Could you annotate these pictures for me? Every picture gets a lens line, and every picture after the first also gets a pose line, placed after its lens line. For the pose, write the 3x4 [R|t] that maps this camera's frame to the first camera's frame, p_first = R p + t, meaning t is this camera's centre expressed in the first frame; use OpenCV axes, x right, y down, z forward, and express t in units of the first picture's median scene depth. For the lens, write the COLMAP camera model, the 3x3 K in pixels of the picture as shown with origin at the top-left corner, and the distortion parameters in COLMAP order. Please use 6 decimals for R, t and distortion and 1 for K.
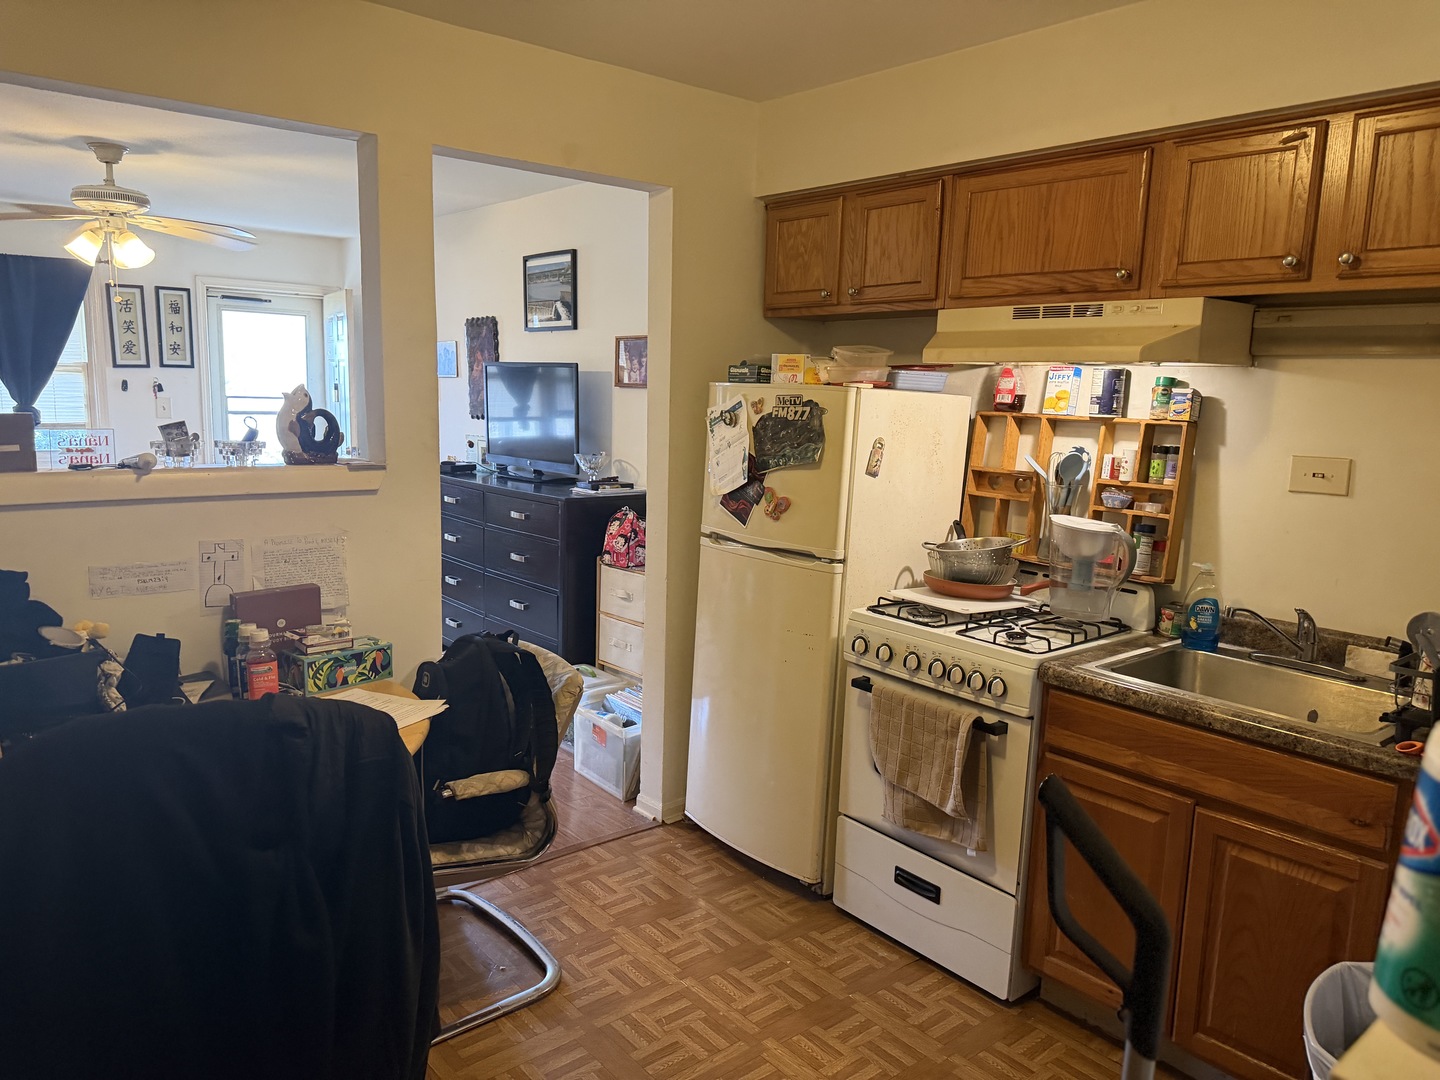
lens RADIAL K [[1022.6, 0, 719.0], [0, 1022.6, 546.3], [0, 0, 1]] dist [0.140953, -0.197092]
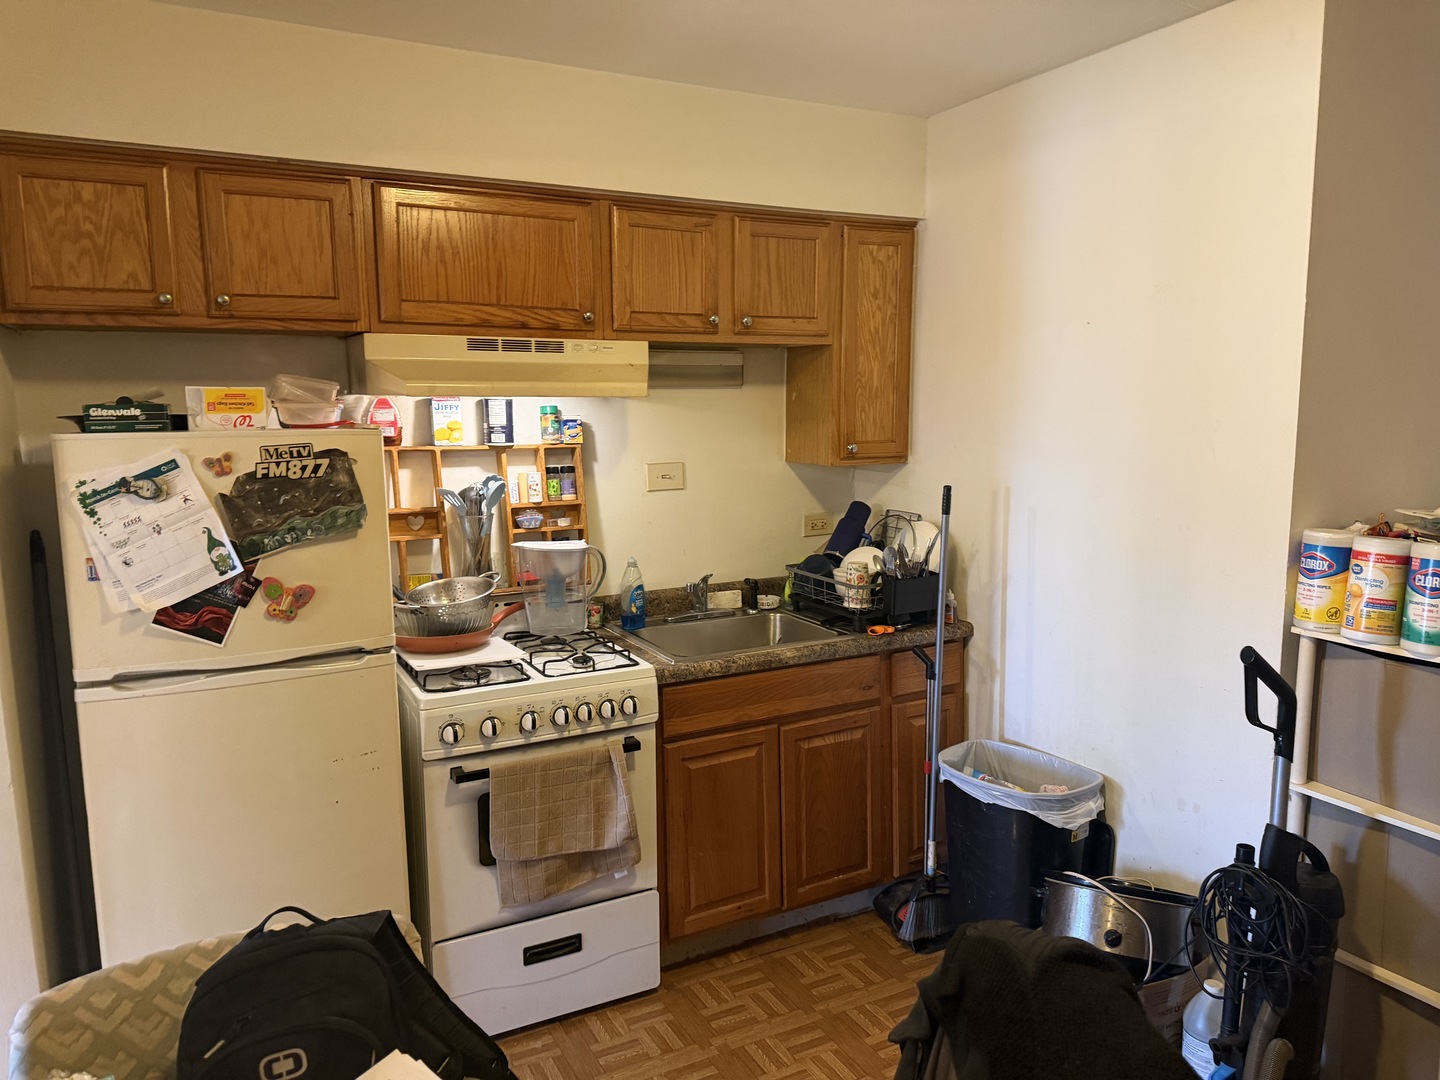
lens RADIAL K [[1022.6, 0, 719.0], [0, 1022.6, 546.3], [0, 0, 1]] dist [0.140953, -0.197092]
pose [[0.204548, -0.173176, 0.963416, -0.580819], [0.167247, 0.975936, 0.139917, -0.128862], [-0.964463, 0.132508, 0.228589, 0.548125]]
